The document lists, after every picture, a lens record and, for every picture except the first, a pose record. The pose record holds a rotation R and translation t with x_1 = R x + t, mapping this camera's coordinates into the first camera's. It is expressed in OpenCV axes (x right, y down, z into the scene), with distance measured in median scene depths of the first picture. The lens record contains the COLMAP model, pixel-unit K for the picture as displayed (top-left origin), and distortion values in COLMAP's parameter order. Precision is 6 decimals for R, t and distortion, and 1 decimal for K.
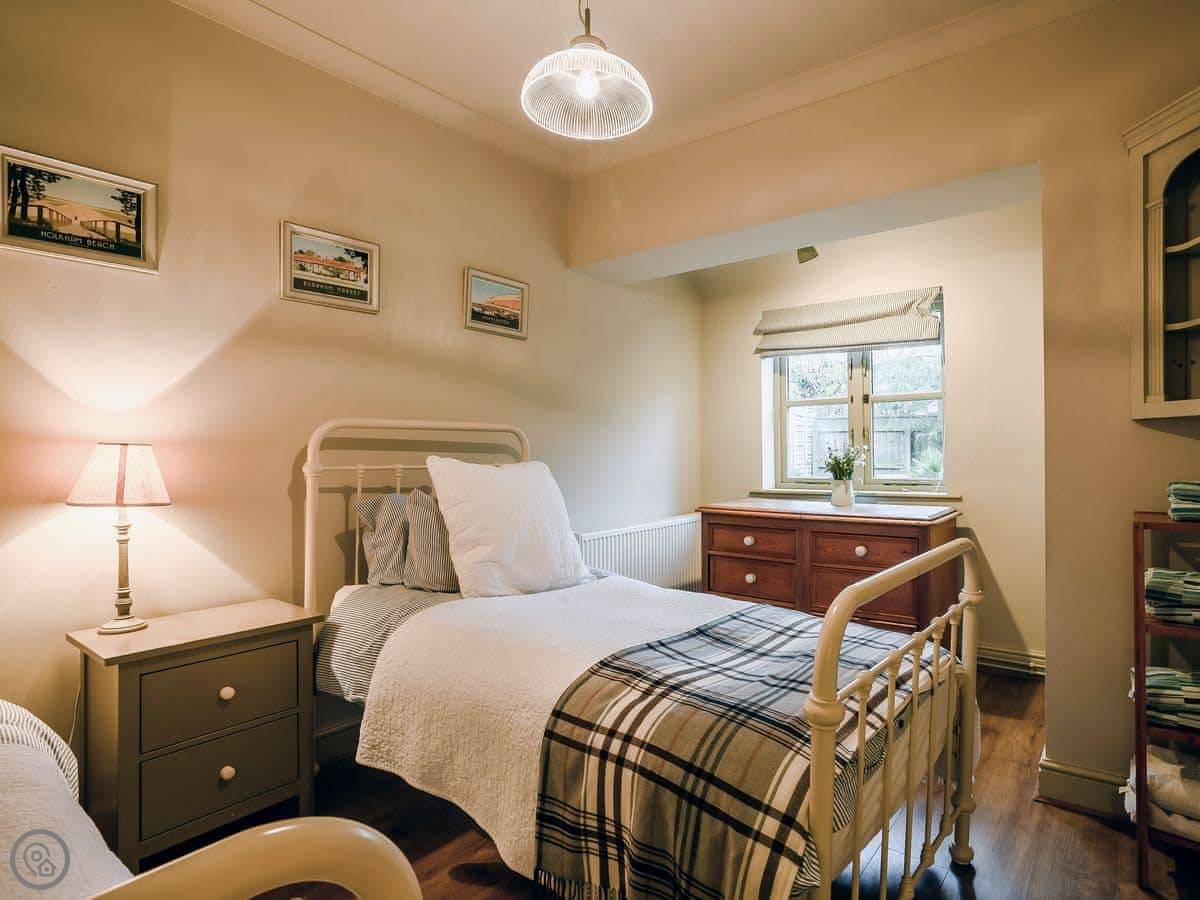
lens RADIAL K [[653.6, 0, 664.7], [0, 653.6, 450.4], [0, 0, 1]] dist [-0.051103, 0.028707]
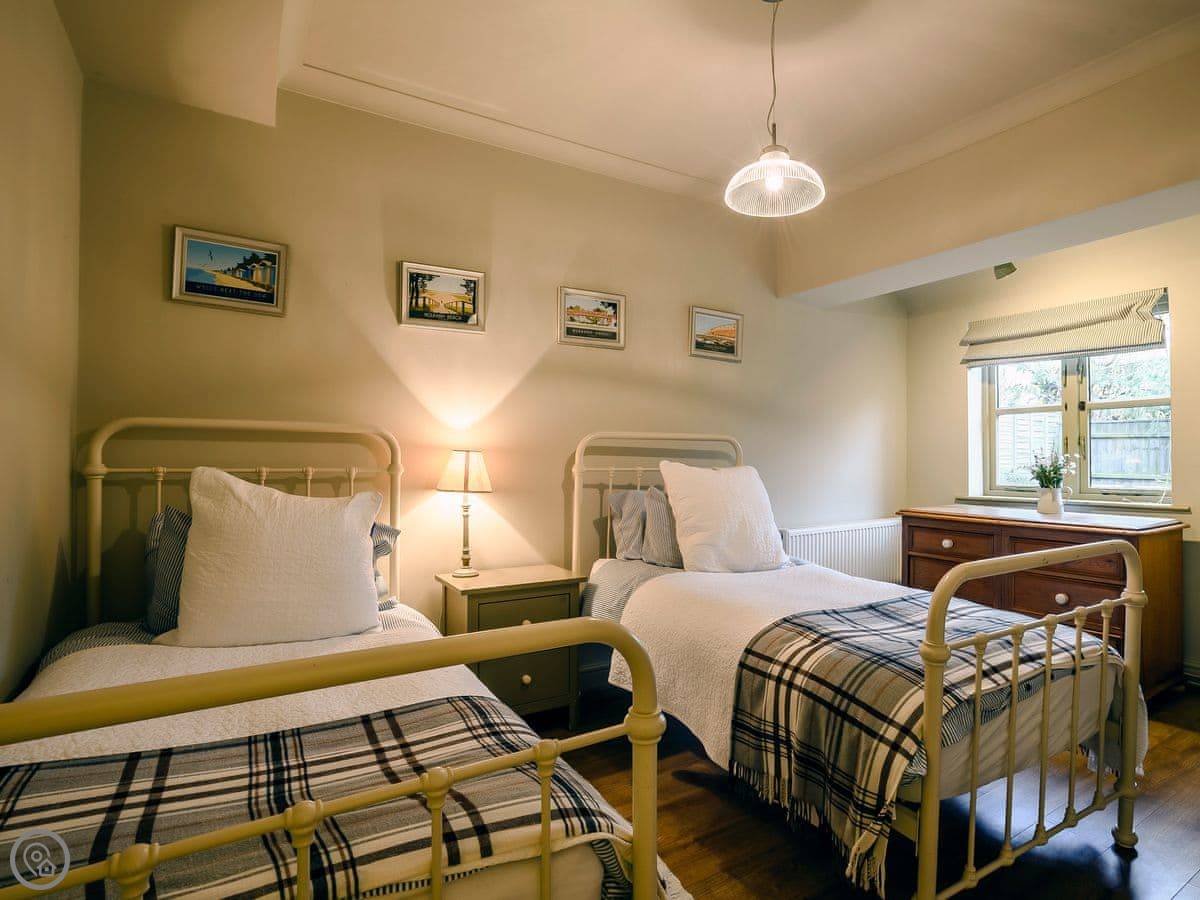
lens RADIAL K [[653.6, 0, 664.7], [0, 653.6, 450.4], [0, 0, 1]] dist [-0.051103, 0.028707]
pose [[0.941125, 0.003582, -0.338040, 0.095129], [-0.006536, 0.999950, -0.007601, -0.002339], [0.337996, 0.009363, 0.941101, -0.256268]]
